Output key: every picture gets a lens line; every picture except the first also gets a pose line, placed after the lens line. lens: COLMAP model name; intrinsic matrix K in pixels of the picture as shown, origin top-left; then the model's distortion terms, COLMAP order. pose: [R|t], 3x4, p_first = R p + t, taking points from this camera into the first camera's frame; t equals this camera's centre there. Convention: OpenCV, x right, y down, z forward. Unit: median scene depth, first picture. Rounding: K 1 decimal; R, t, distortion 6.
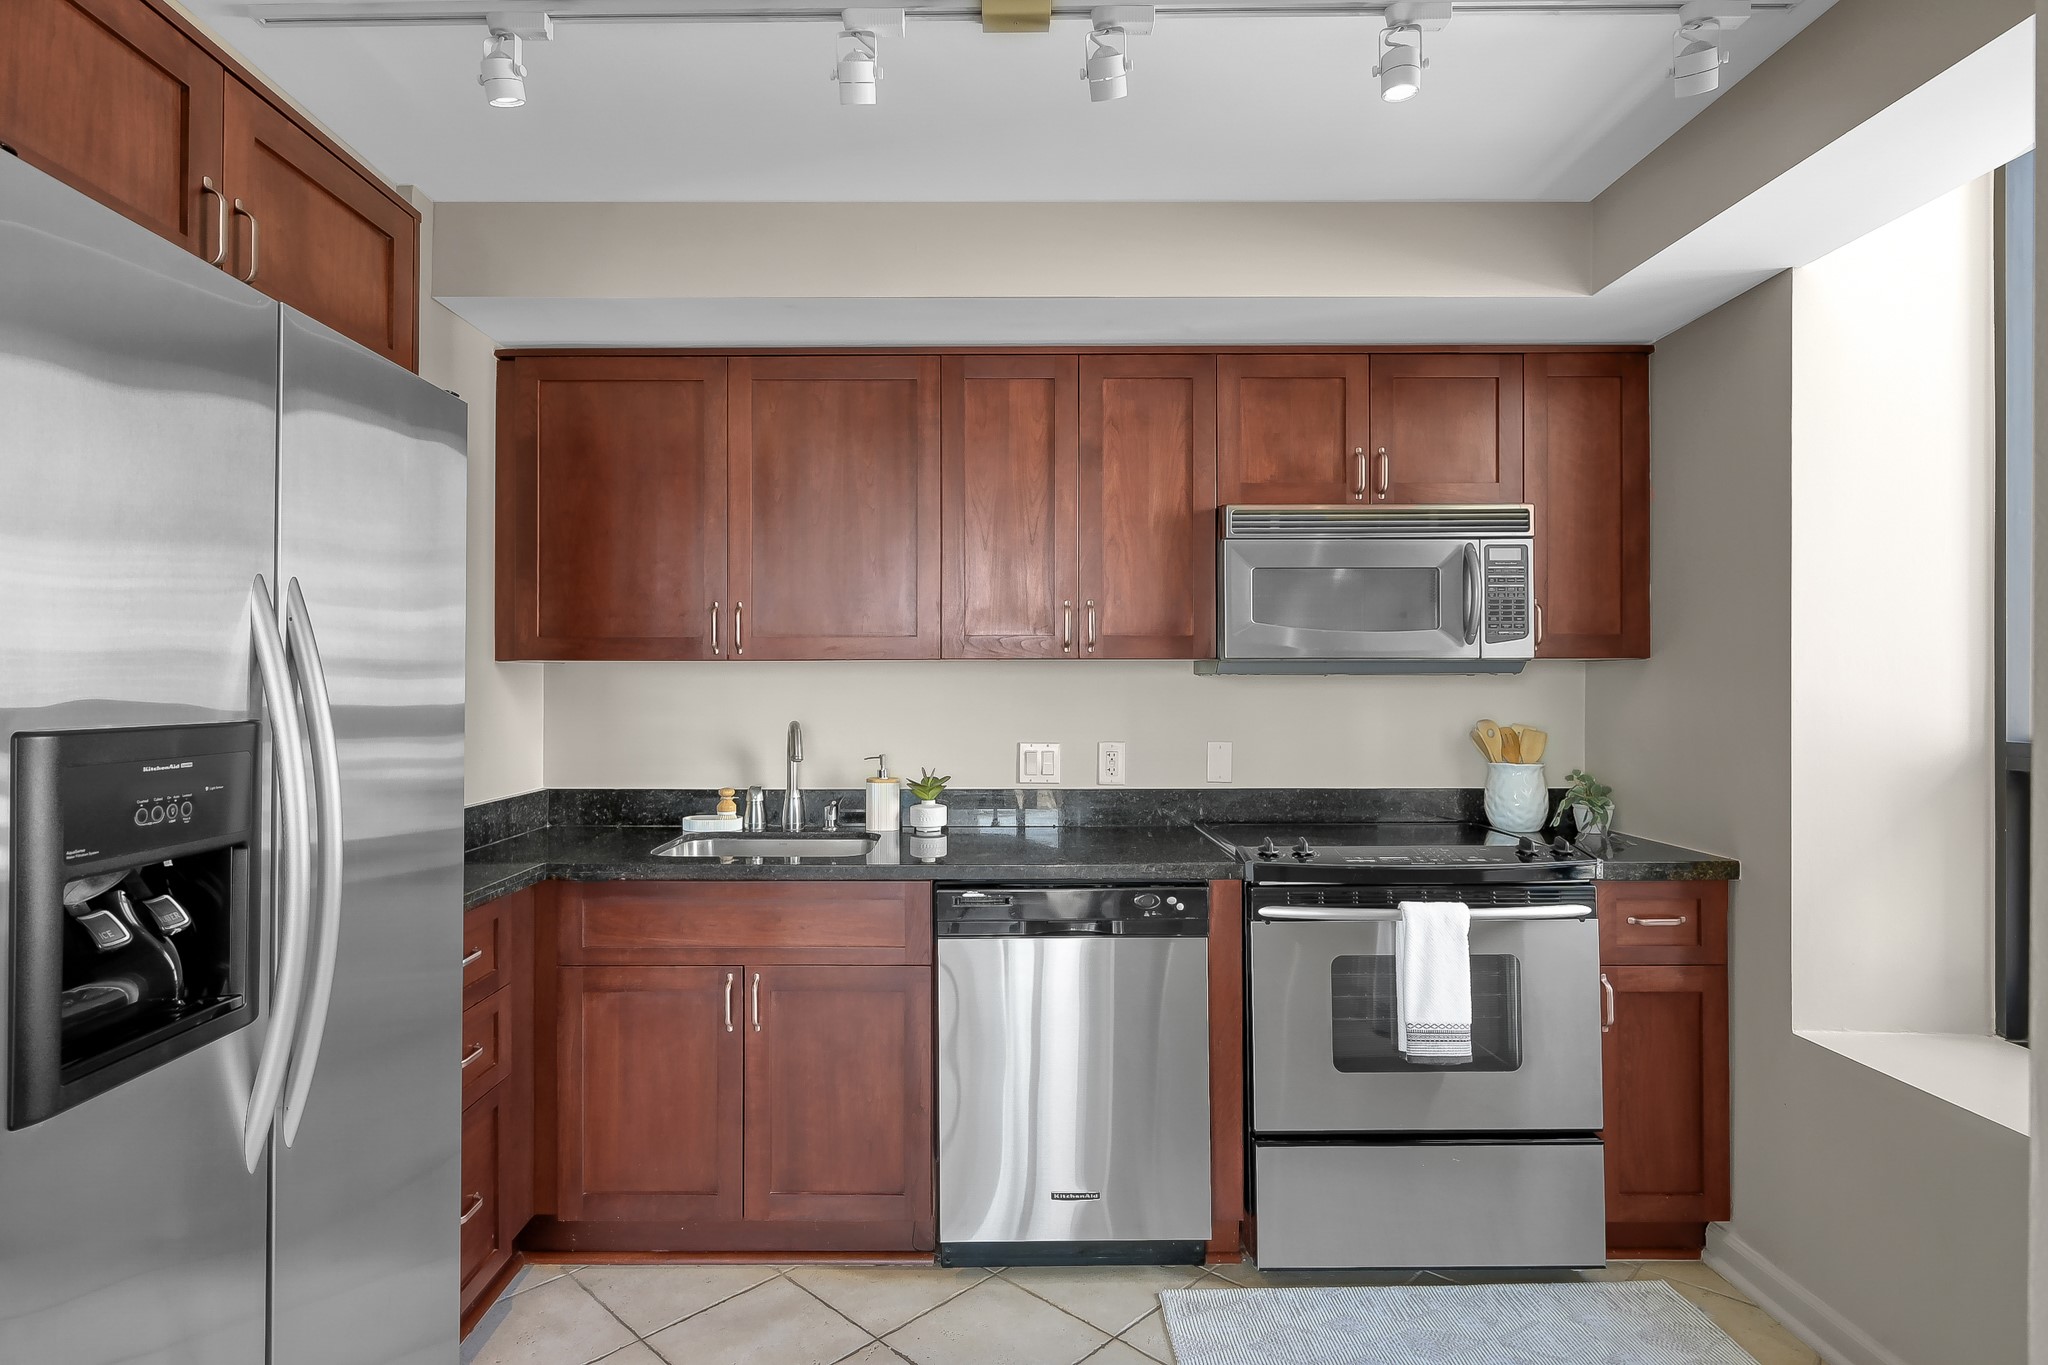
lens RADIAL K [[1084.4, 0, 978.0], [0, 1084.4, 680.0], [0, 0, 1]] dist [-0.005445, 0.000987]
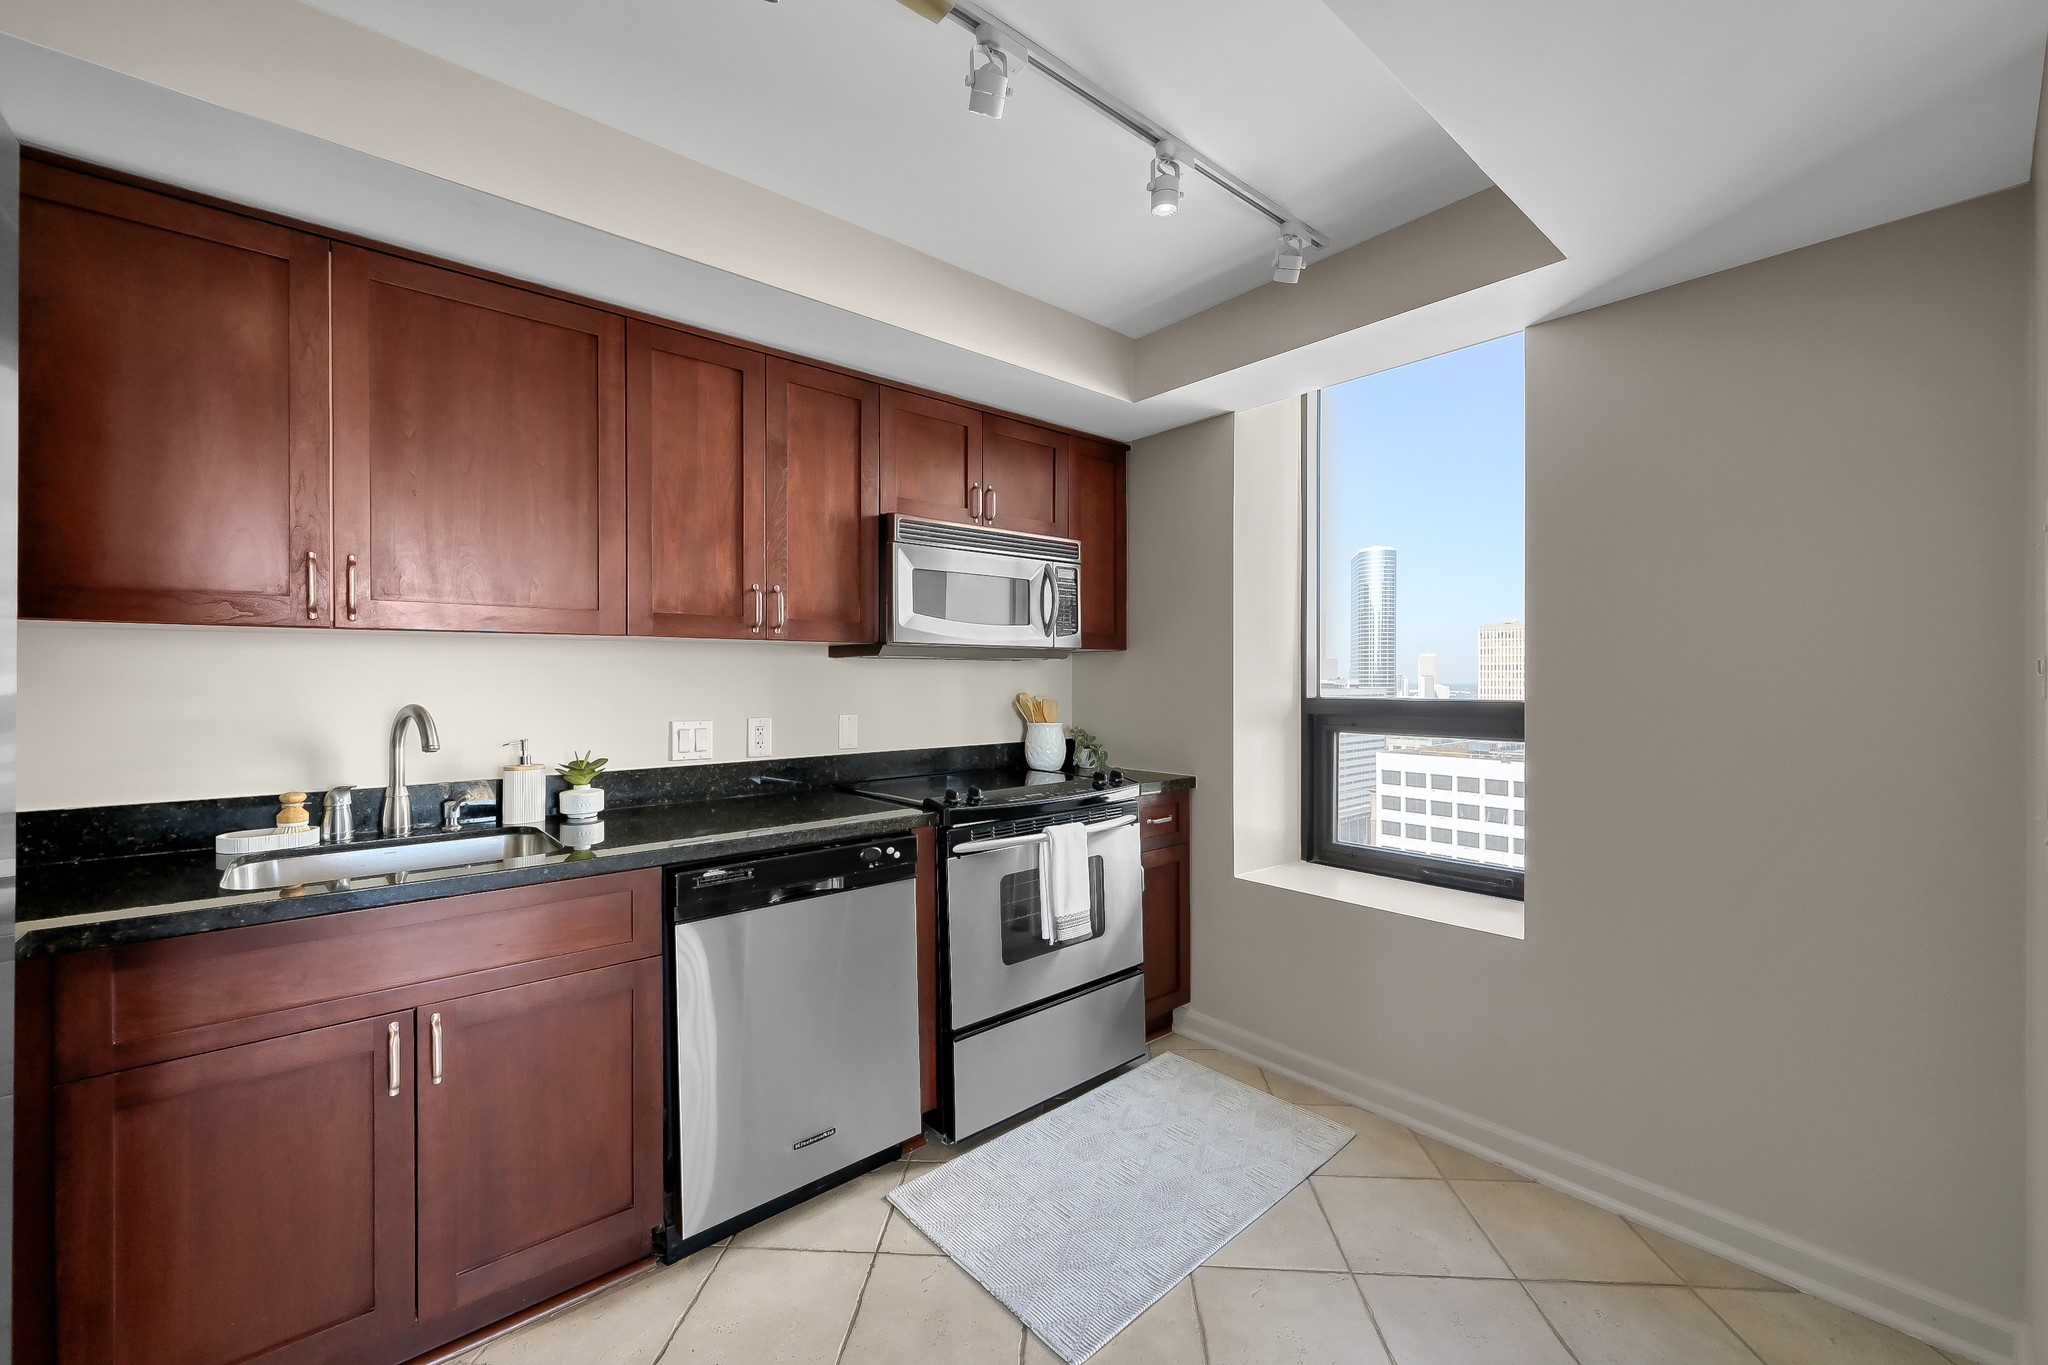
lens RADIAL K [[819.2, 0, 1025.0], [0, 819.2, 681.9], [0, 0, 1]] dist [-0.000906, 0.000716]
pose [[0.748330, -0.003628, 0.663317, -0.277254], [-0.001192, 0.999976, 0.006814, 0.018260], [-0.663326, -0.005890, 0.748308, 0.247996]]
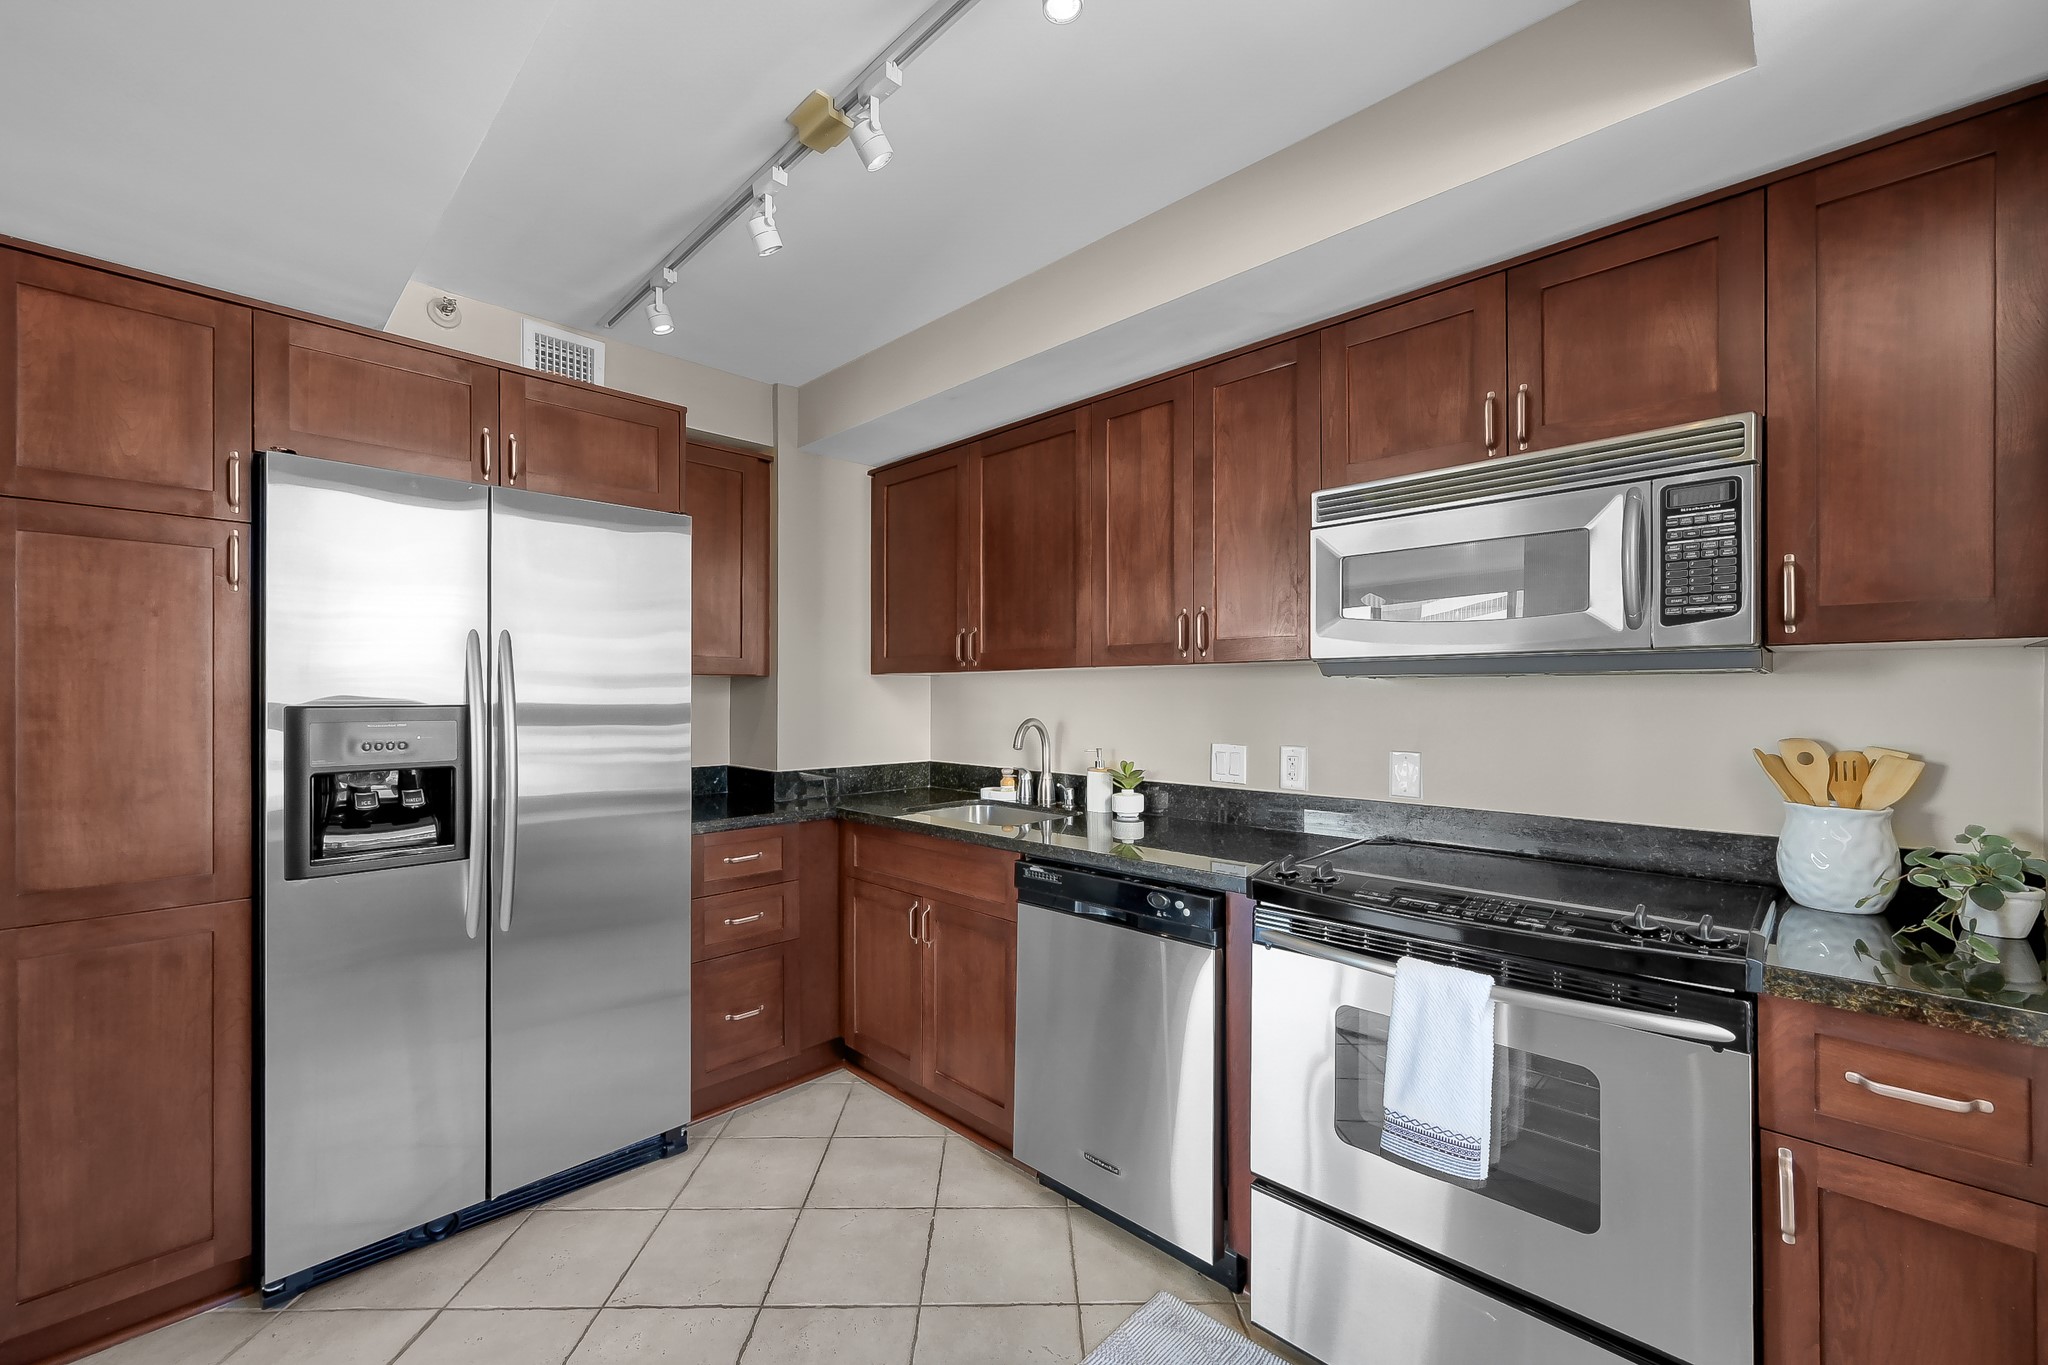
lens RADIAL K [[819.2, 0, 1005.3], [0, 819.2, 696.0], [0, 0, 1]] dist [-0.000906, 0.000716]
pose [[0.717765, 0.002200, -0.696282, 0.562378], [0.002054, 0.999984, 0.005277, 0.007883], [0.696282, -0.005218, 0.717749, 0.338295]]
